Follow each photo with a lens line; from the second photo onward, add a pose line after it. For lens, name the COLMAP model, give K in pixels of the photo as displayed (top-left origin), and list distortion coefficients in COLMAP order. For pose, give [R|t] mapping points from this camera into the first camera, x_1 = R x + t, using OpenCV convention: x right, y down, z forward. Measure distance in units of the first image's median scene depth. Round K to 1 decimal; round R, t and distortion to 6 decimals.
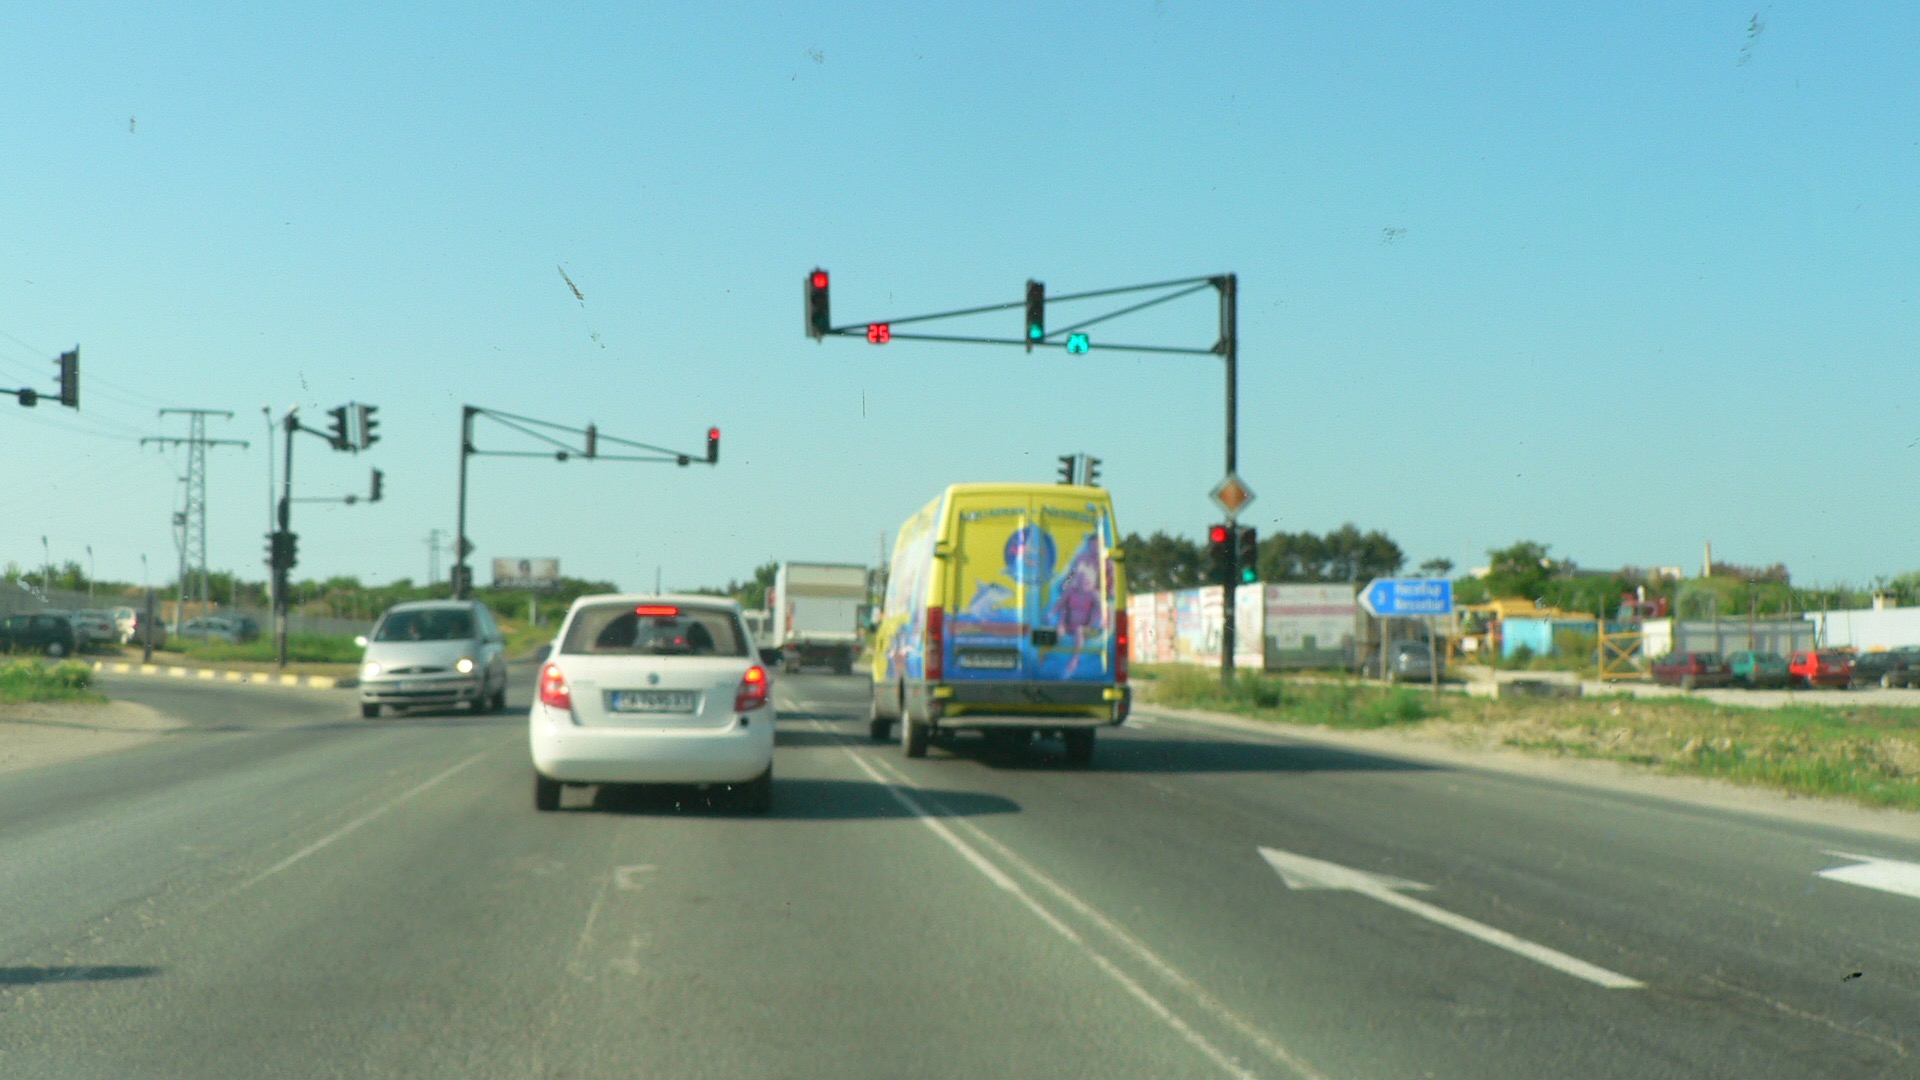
lens RADIAL K [[2113.5, 0, 951.4], [0, 2113.5, 537.9], [0, 0, 1]] dist [-0.168642, 0.161838]
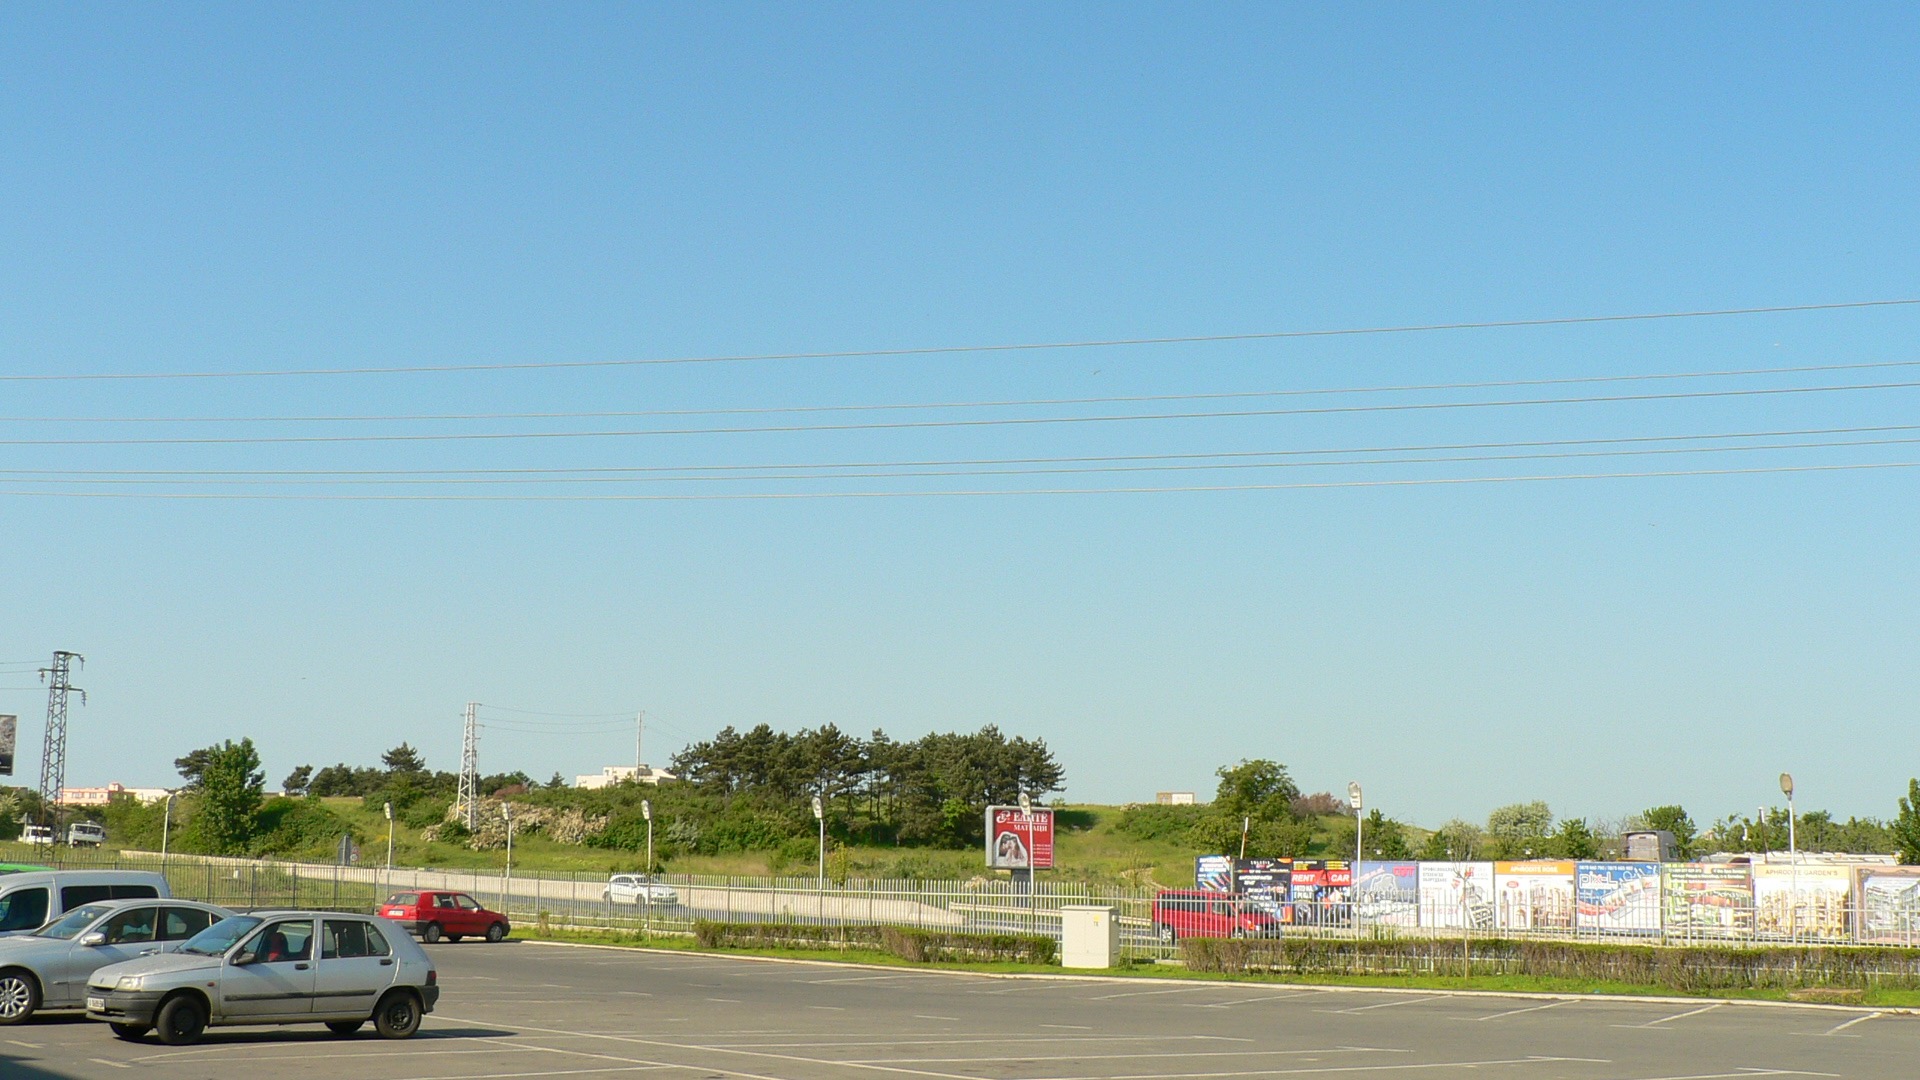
lens RADIAL K [[2113.5, 0, 951.4], [0, 2113.5, 537.9], [0, 0, 1]] dist [-0.168642, 0.161838]
pose [[0.822923, 0.103033, 0.558732, -0.876492], [-0.049106, 0.992638, -0.110721, 0.036043], [-0.566026, 0.063678, 0.821924, 1.200355]]
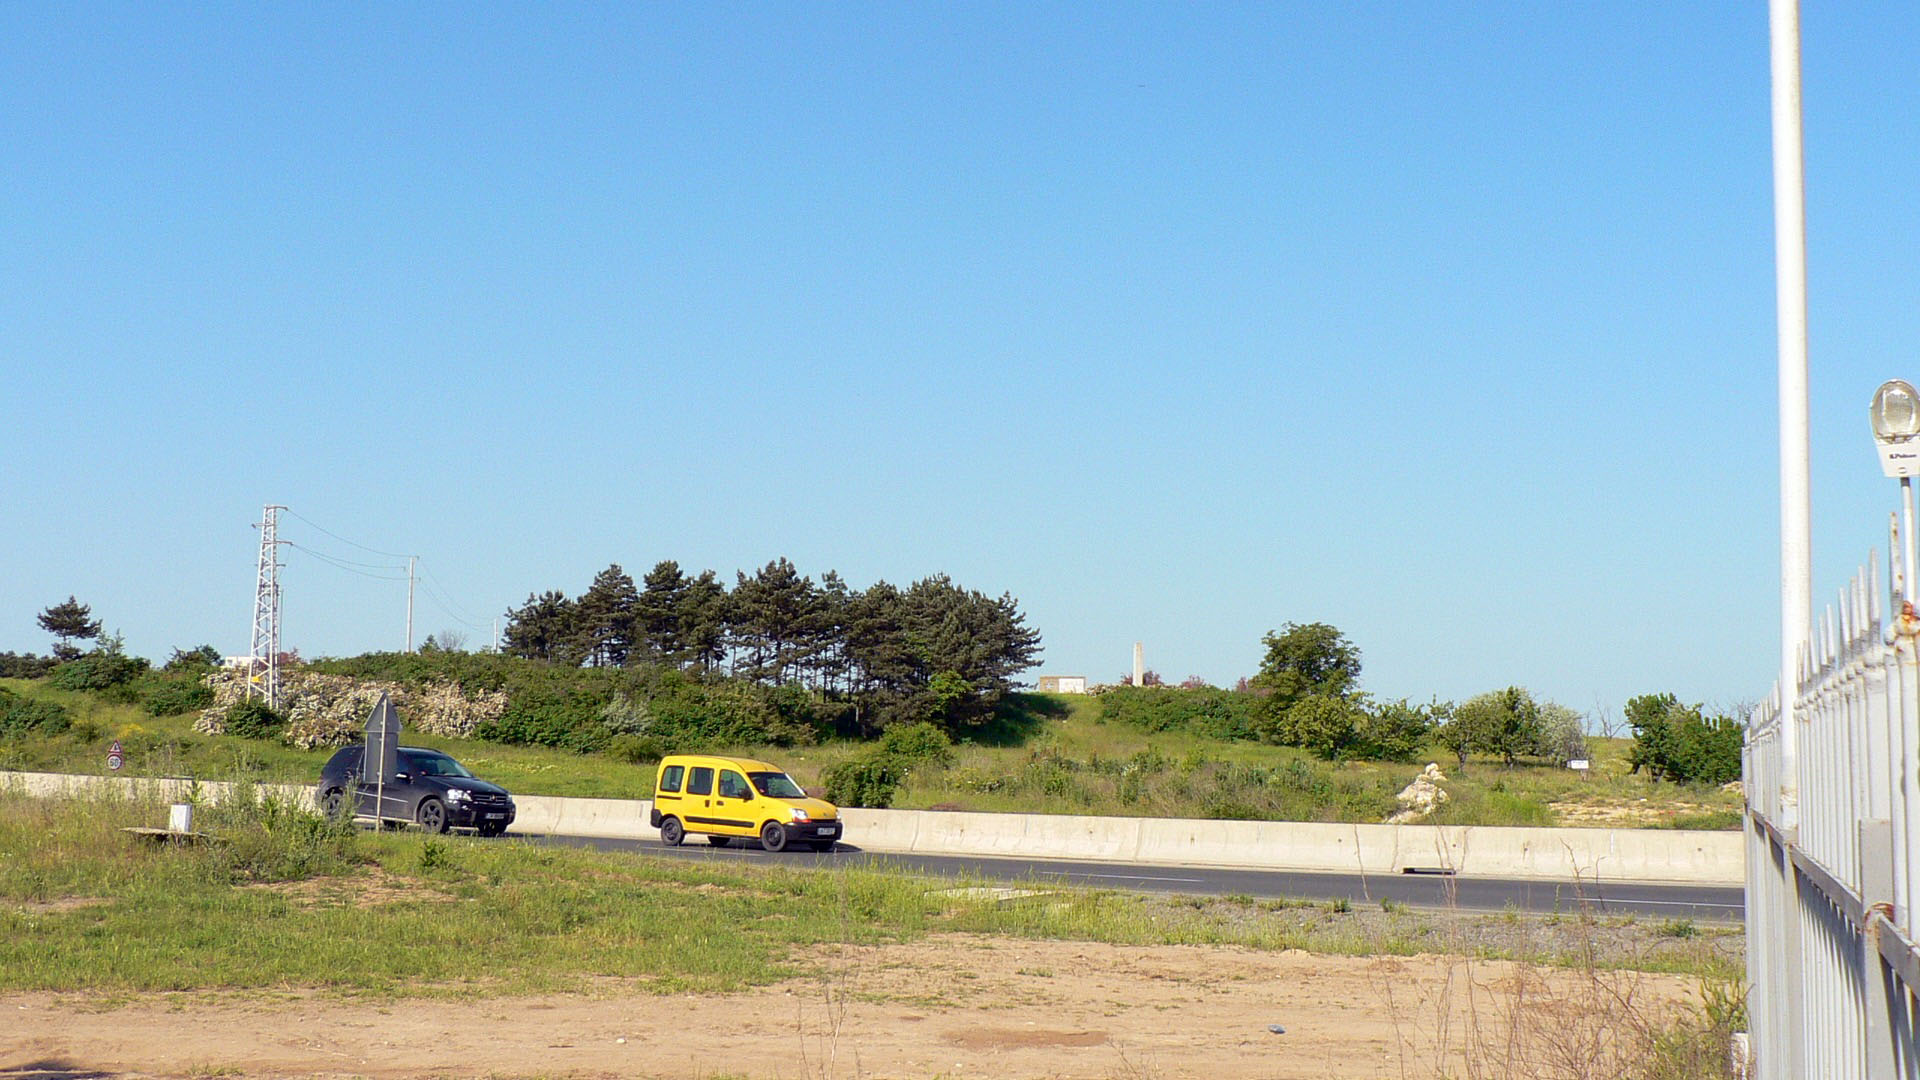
lens RADIAL K [[2113.3, 0, 960.0], [0, 2113.3, 540.0], [0, 0, 1]] dist [-0.166895, 0.154580]
pose [[0.683969, 0.088784, 0.724088, -0.713099], [-0.048928, 0.995914, -0.075898, 0.085526], [-0.727868, 0.016484, 0.685519, 2.013867]]
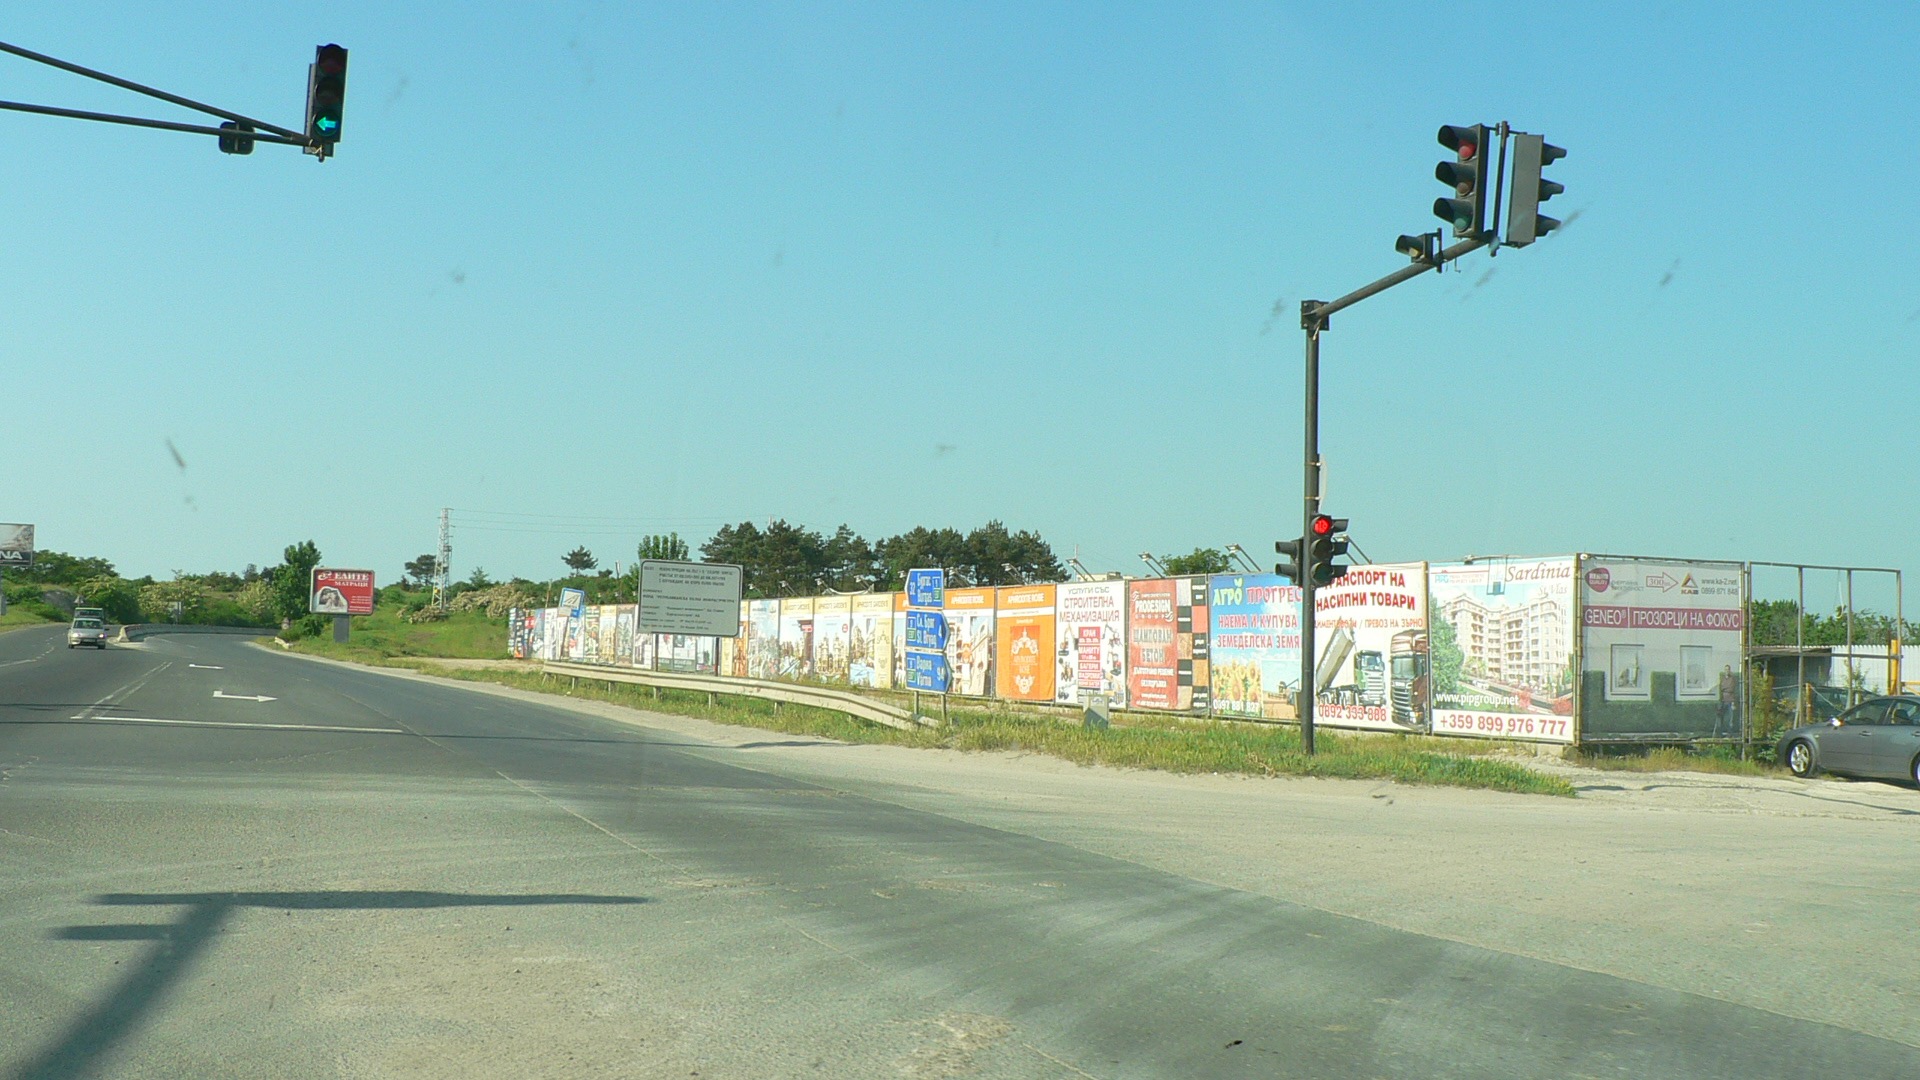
lens RADIAL K [[2113.5, 0, 951.4], [0, 2113.5, 537.9], [0, 0, 1]] dist [-0.168642, 0.161838]
pose [[0.974373, 0.041340, 0.221105, -0.068892], [-0.040664, 0.999144, -0.007607, 0.023332], [-0.221230, -0.001579, 0.975220, 0.519008]]
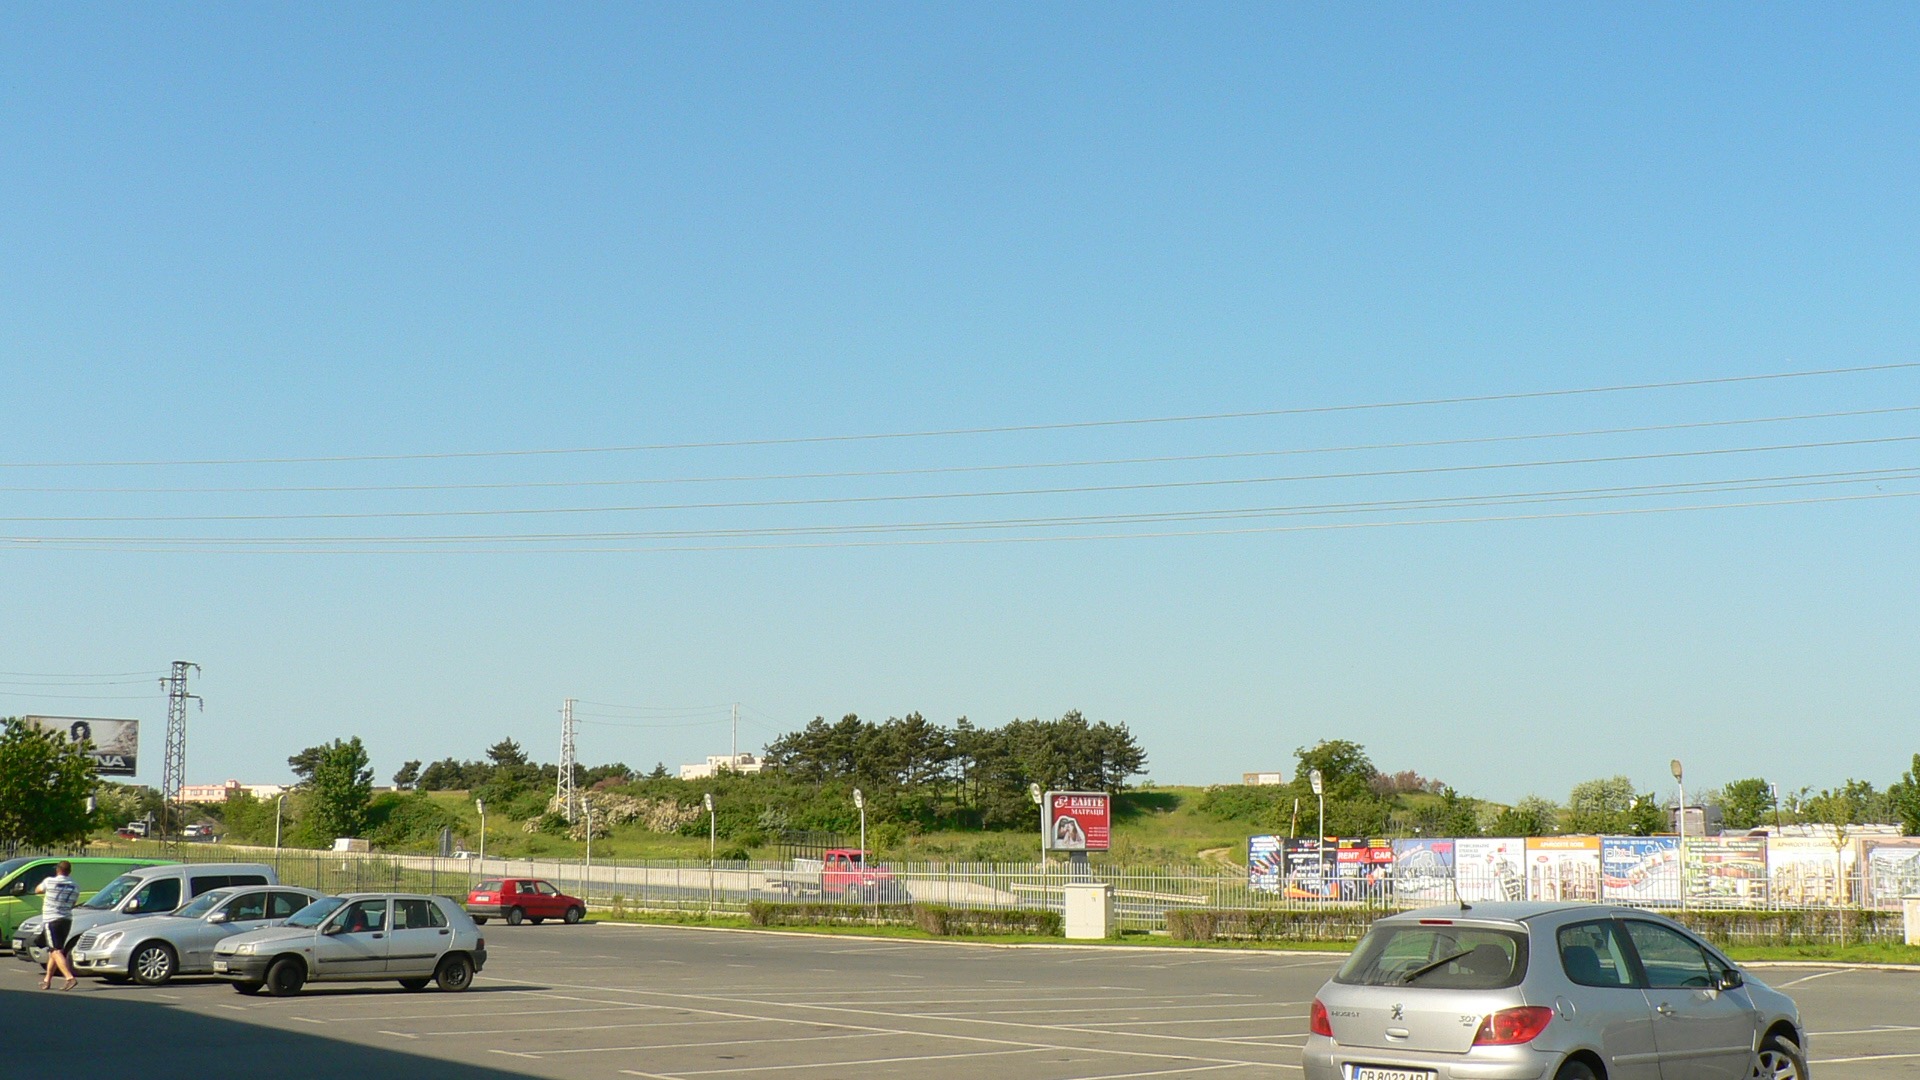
lens RADIAL K [[2113.5, 0, 951.4], [0, 2113.5, 537.9], [0, 0, 1]] dist [-0.168642, 0.161838]
pose [[0.851167, 0.081534, 0.518524, -0.892893], [-0.033845, 0.994332, -0.100793, 0.031577], [-0.523803, 0.068243, 0.849101, 1.127092]]
